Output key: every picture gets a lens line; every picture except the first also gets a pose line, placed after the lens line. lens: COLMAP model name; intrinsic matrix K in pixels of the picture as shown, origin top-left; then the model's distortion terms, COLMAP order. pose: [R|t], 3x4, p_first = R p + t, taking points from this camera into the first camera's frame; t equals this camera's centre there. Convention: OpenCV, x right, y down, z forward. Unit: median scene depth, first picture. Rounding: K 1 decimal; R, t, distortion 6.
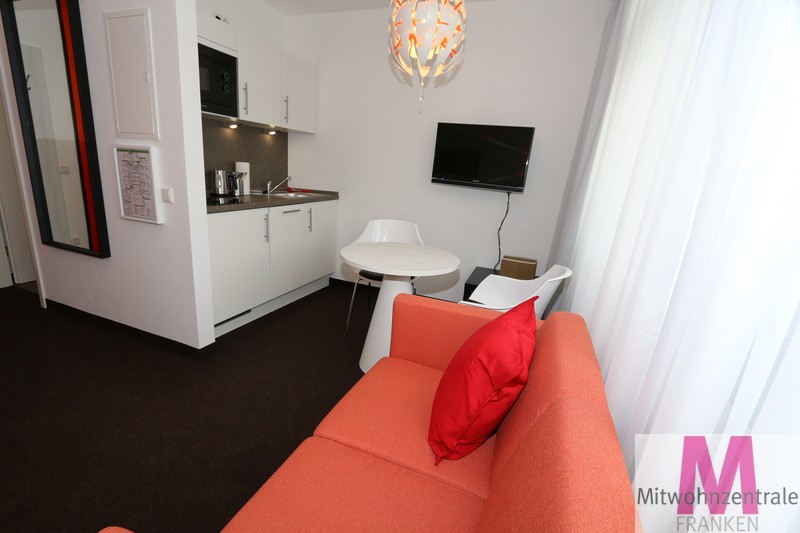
lens RADIAL K [[364.2, 0, 396.4], [0, 364.2, 268.3], [0, 0, 1]] dist [-0.018304, 0.000014]
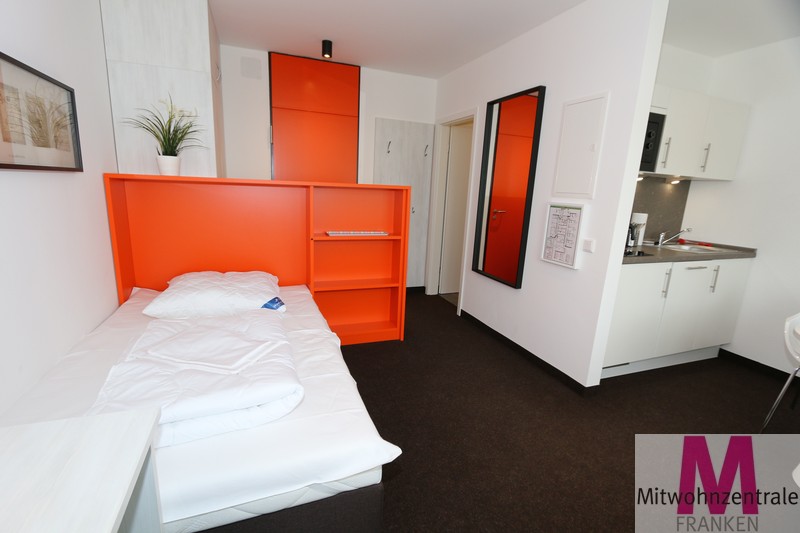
lens RADIAL K [[364.2, 0, 396.4], [0, 364.2, 268.3], [0, 0, 1]] dist [-0.018304, 0.000014]
pose [[0.676468, 0.119055, -0.726785, -0.147167], [-0.192209, 0.981186, -0.018173, 0.003975], [0.710948, 0.151988, 0.686624, -0.148527]]
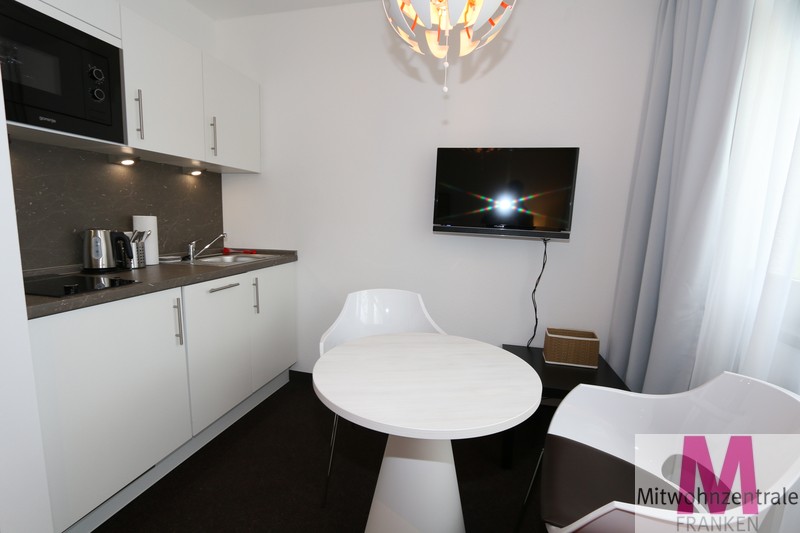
lens RADIAL K [[364.2, 0, 396.4], [0, 364.2, 268.3], [0, 0, 1]] dist [-0.018304, 0.000014]
pose [[0.990774, -0.064677, 0.119099, -0.066227], [0.078969, 0.989691, -0.119478, -0.093039], [-0.110143, 0.127780, 0.985668, 0.348178]]
